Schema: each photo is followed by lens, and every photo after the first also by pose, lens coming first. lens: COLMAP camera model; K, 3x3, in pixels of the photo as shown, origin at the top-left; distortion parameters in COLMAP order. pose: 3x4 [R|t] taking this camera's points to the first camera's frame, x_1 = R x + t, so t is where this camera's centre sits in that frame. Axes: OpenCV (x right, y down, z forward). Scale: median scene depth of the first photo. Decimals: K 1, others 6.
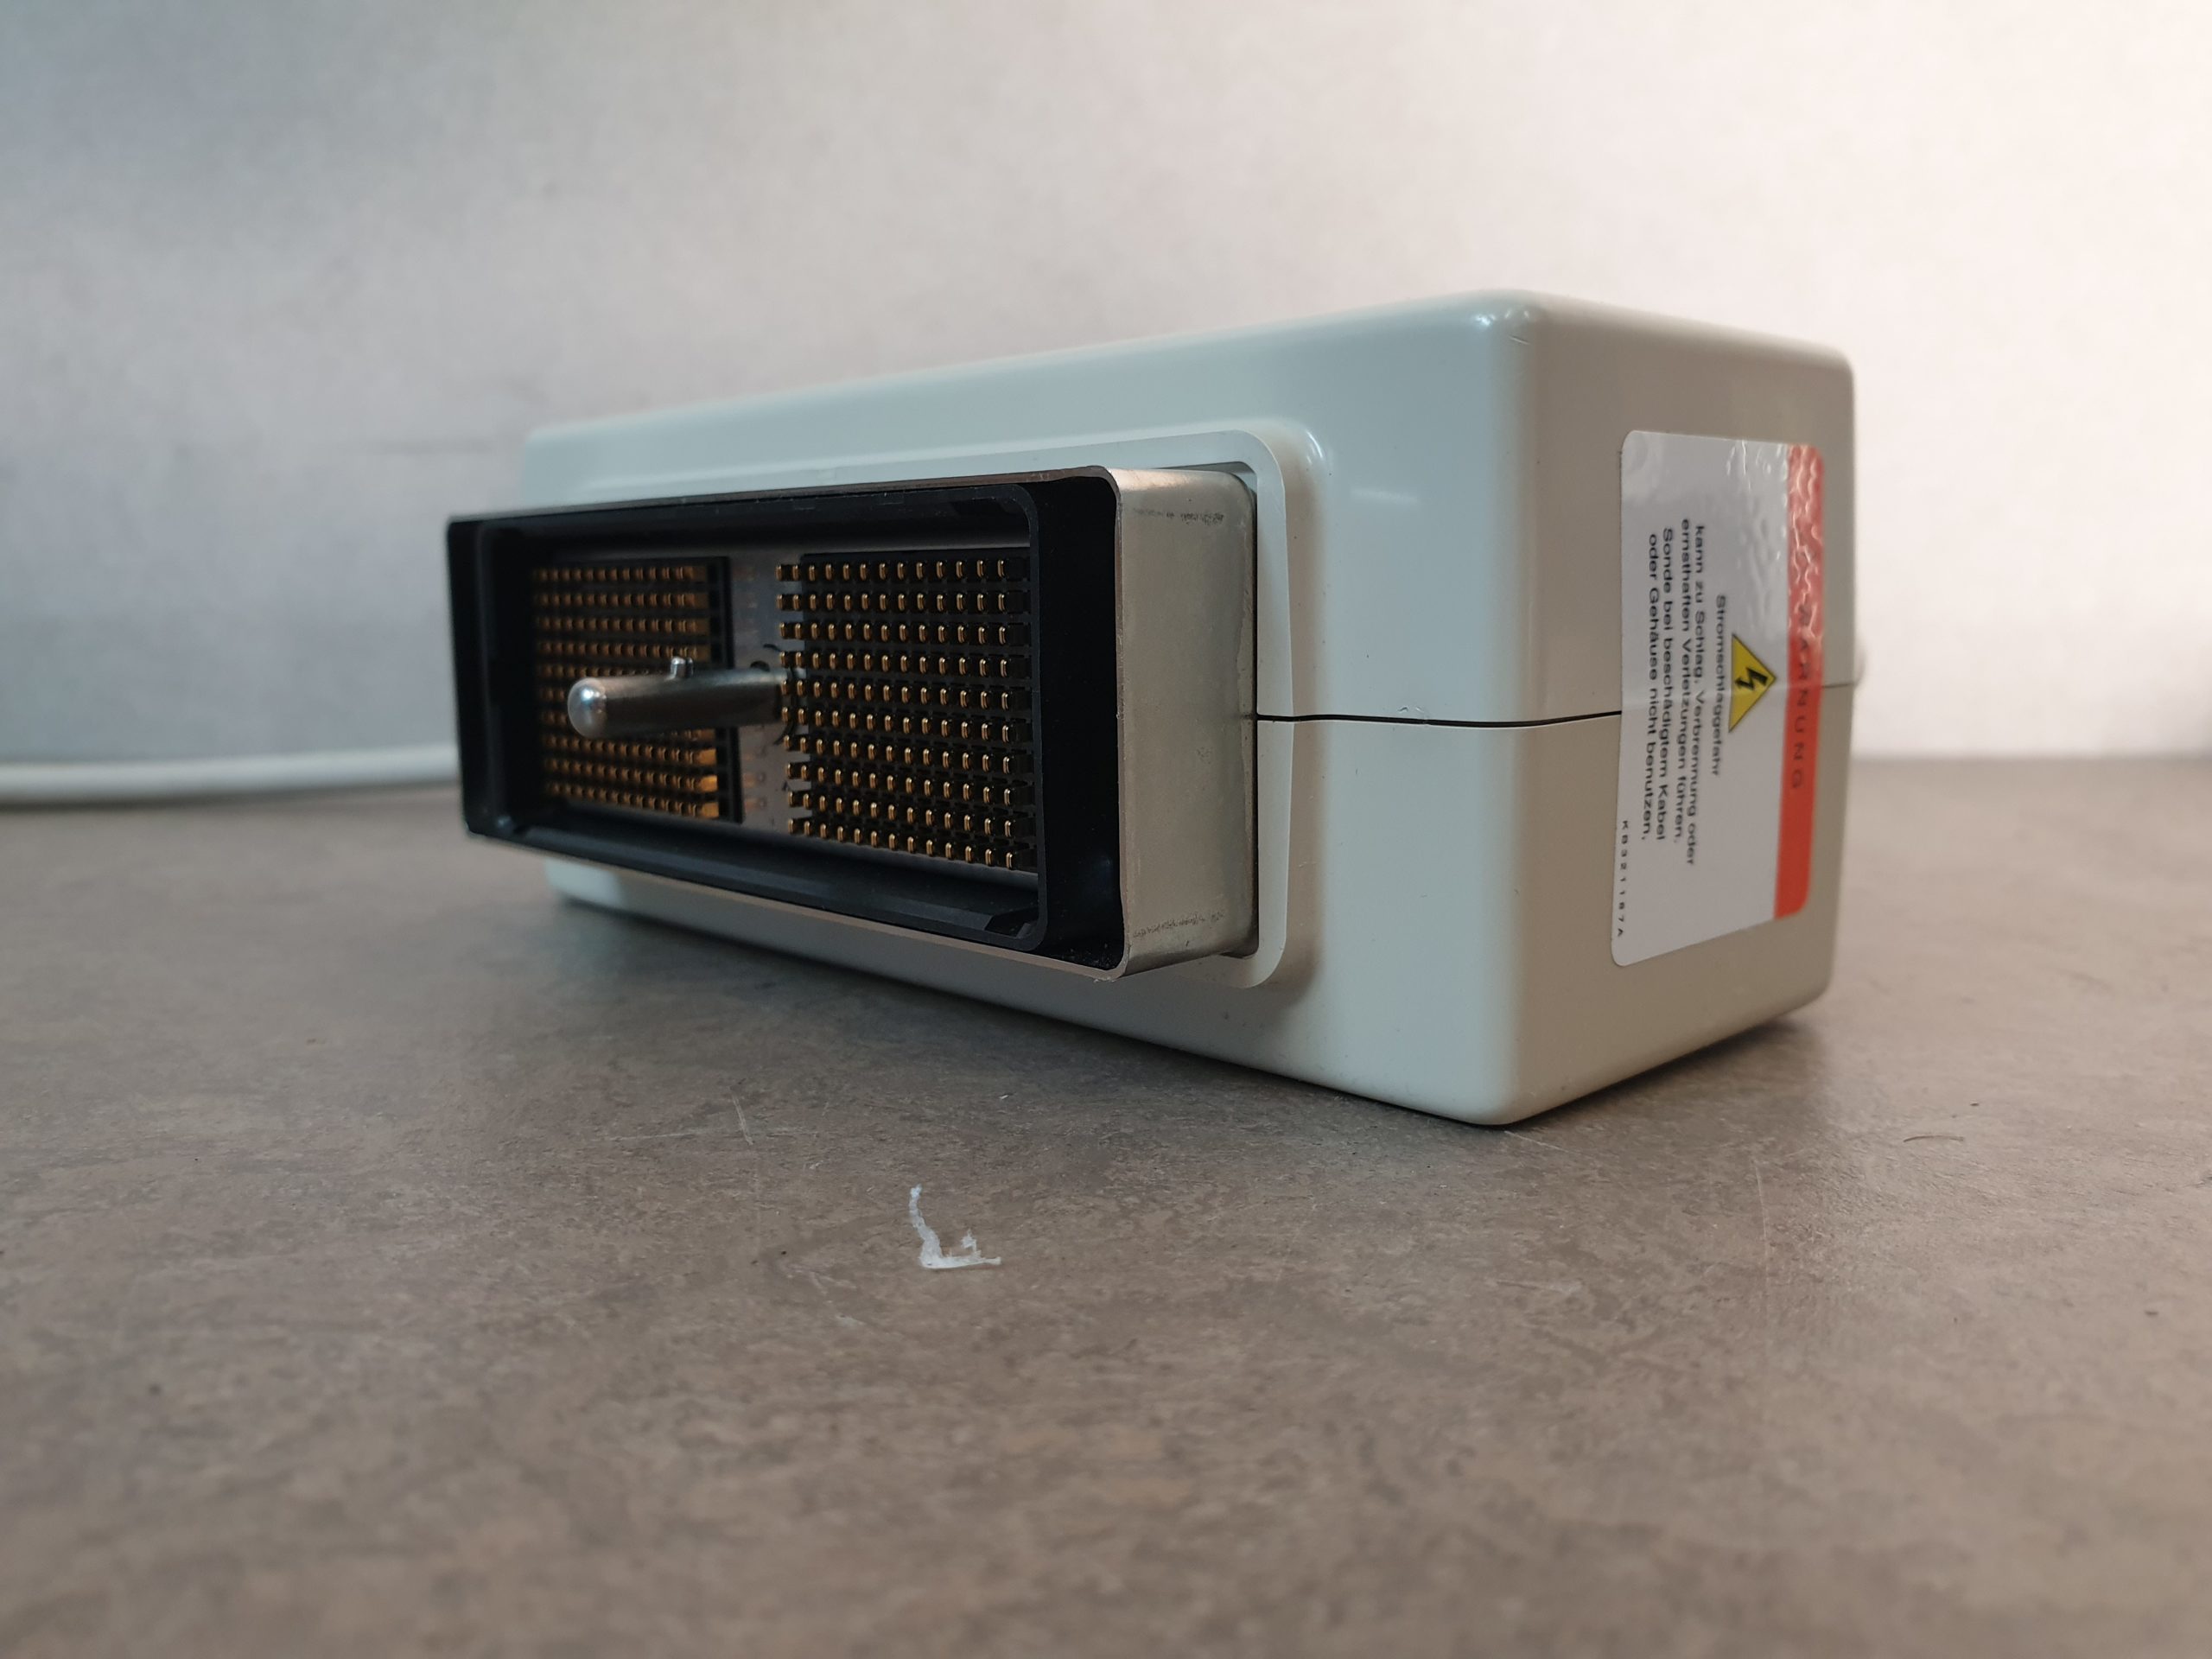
lens RADIAL K [[1796.5, 0, 1106.0], [0, 1796.5, 829.5], [0, 0, 1]] dist [-0.054457, -0.005887]
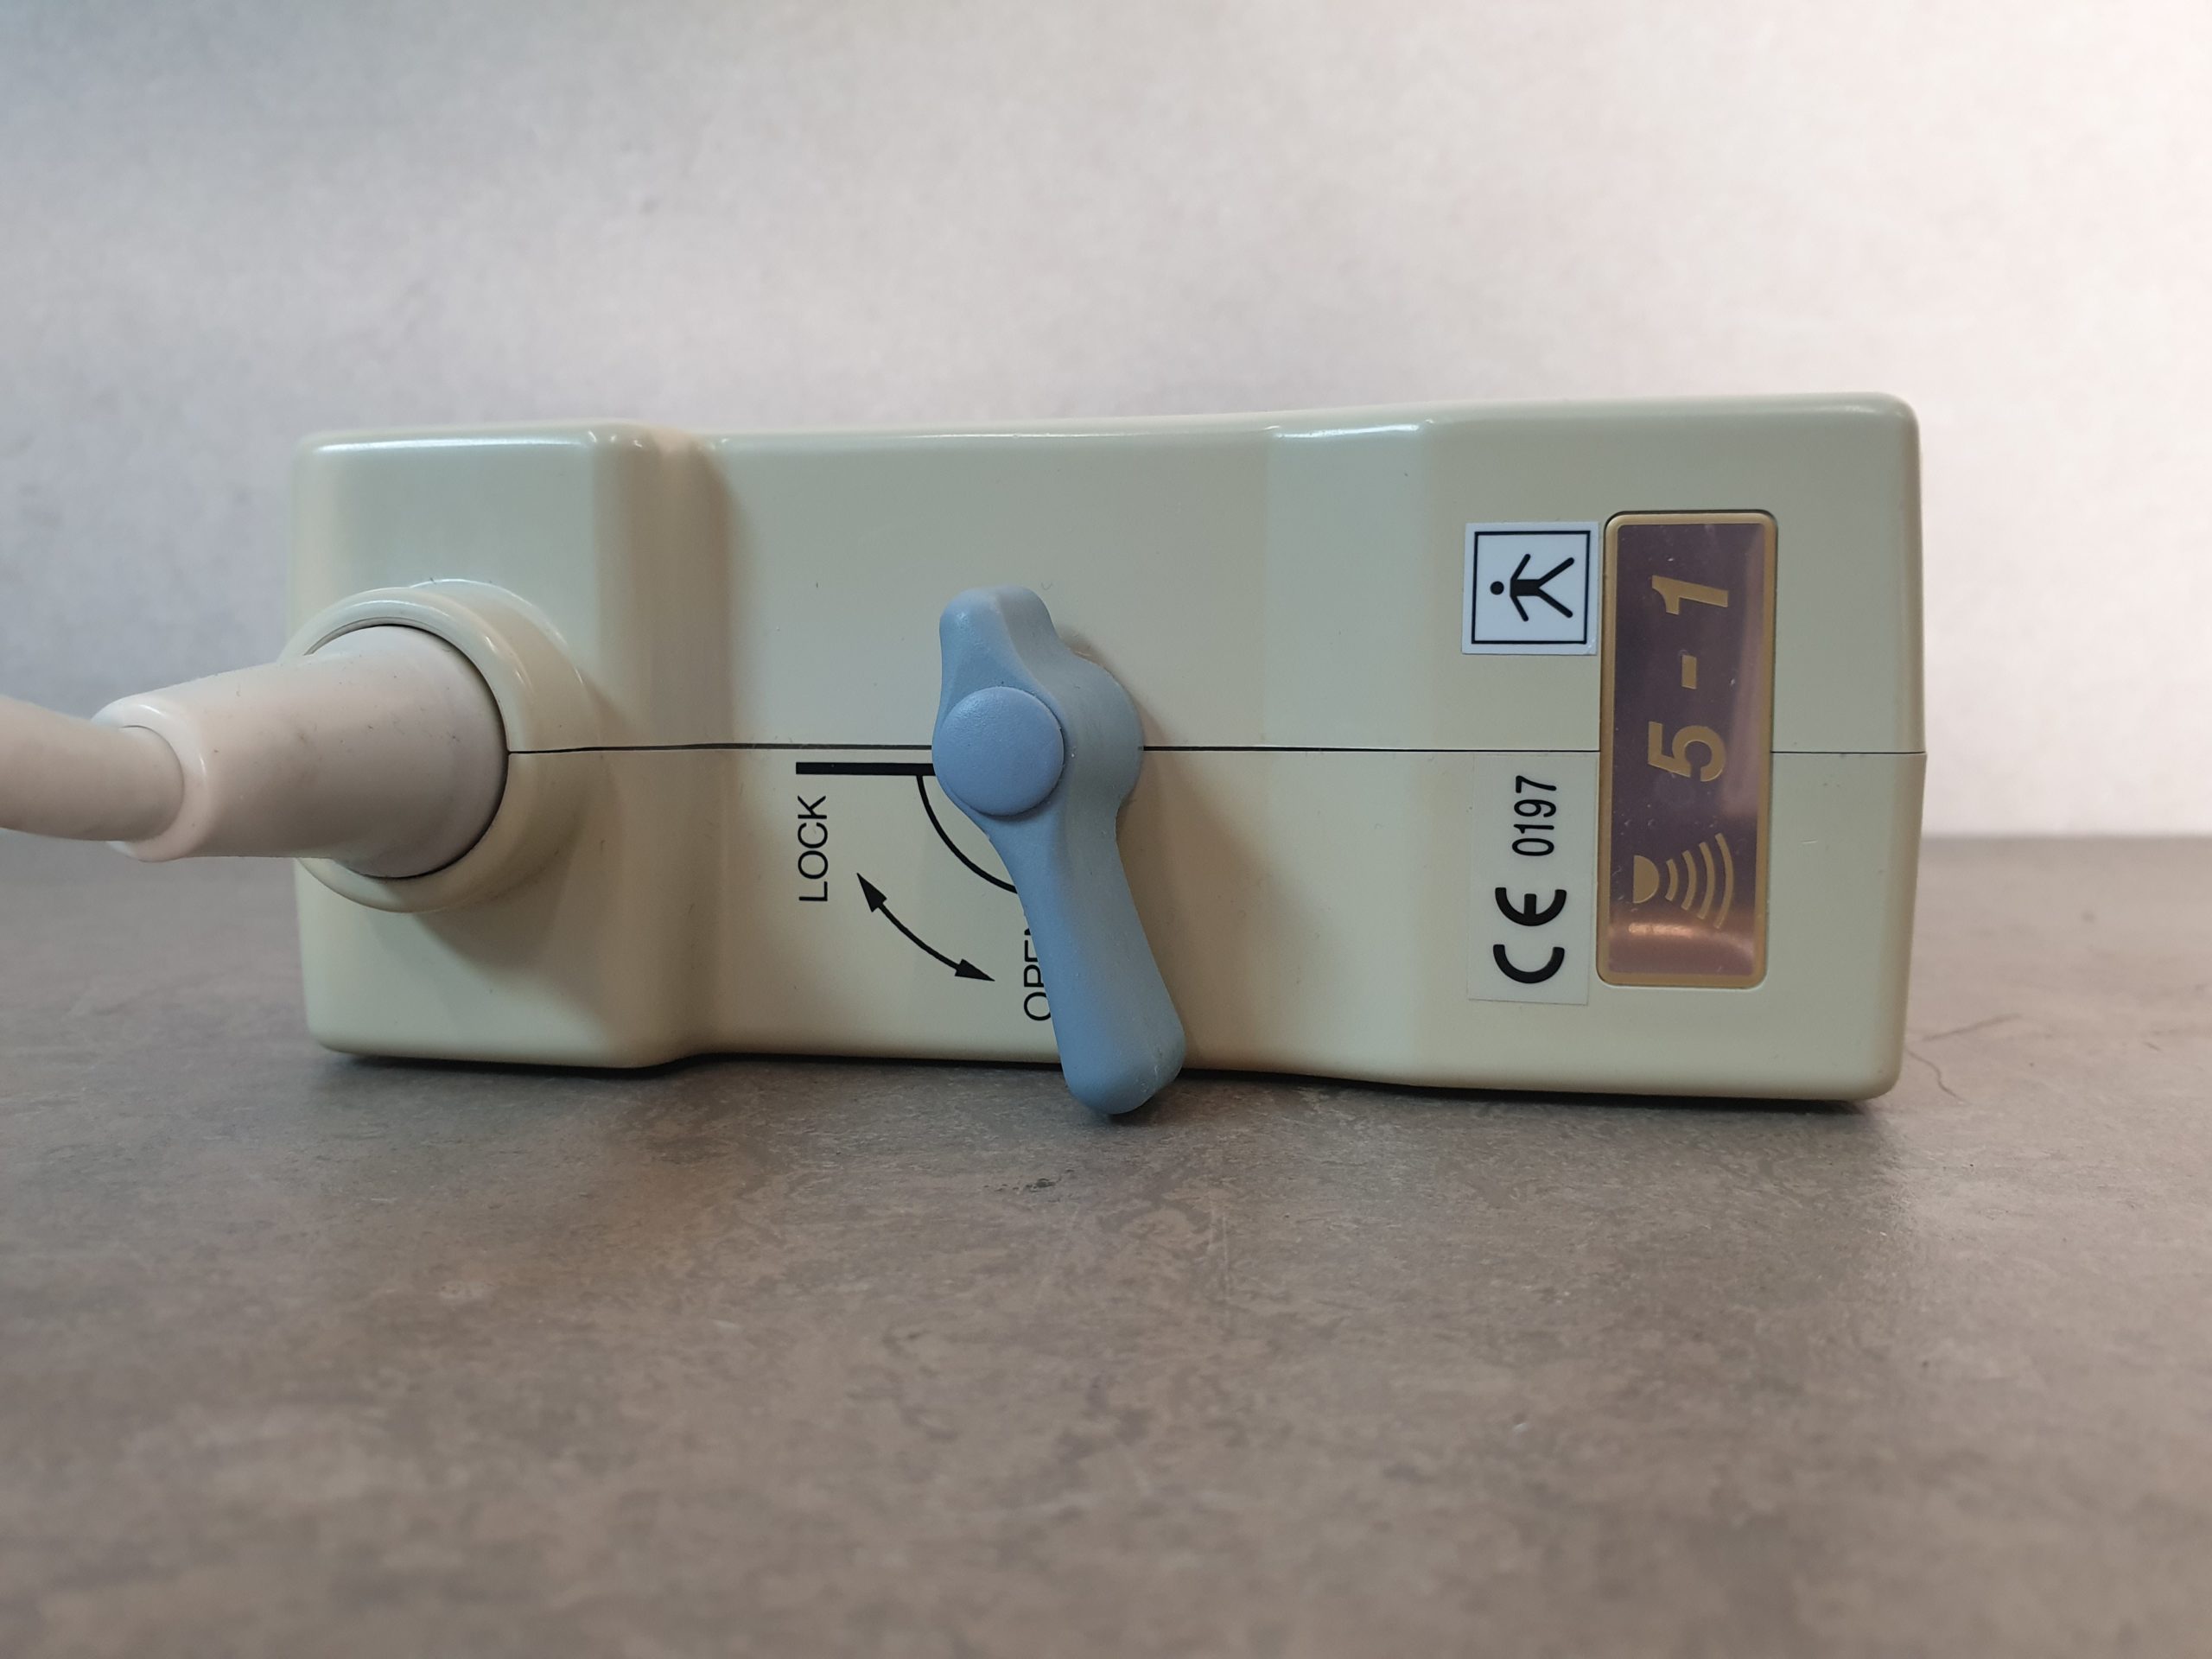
lens RADIAL K [[1877.6, 0, 1106.0], [0, 1877.6, 829.5], [0, 0, 1]] dist [-0.052559, 0.008623]
pose [[0.999238, 0.008874, -0.038007, -0.184059], [-0.010321, 0.999222, -0.038052, -0.038726], [0.037640, 0.038416, 0.998553, 0.317435]]
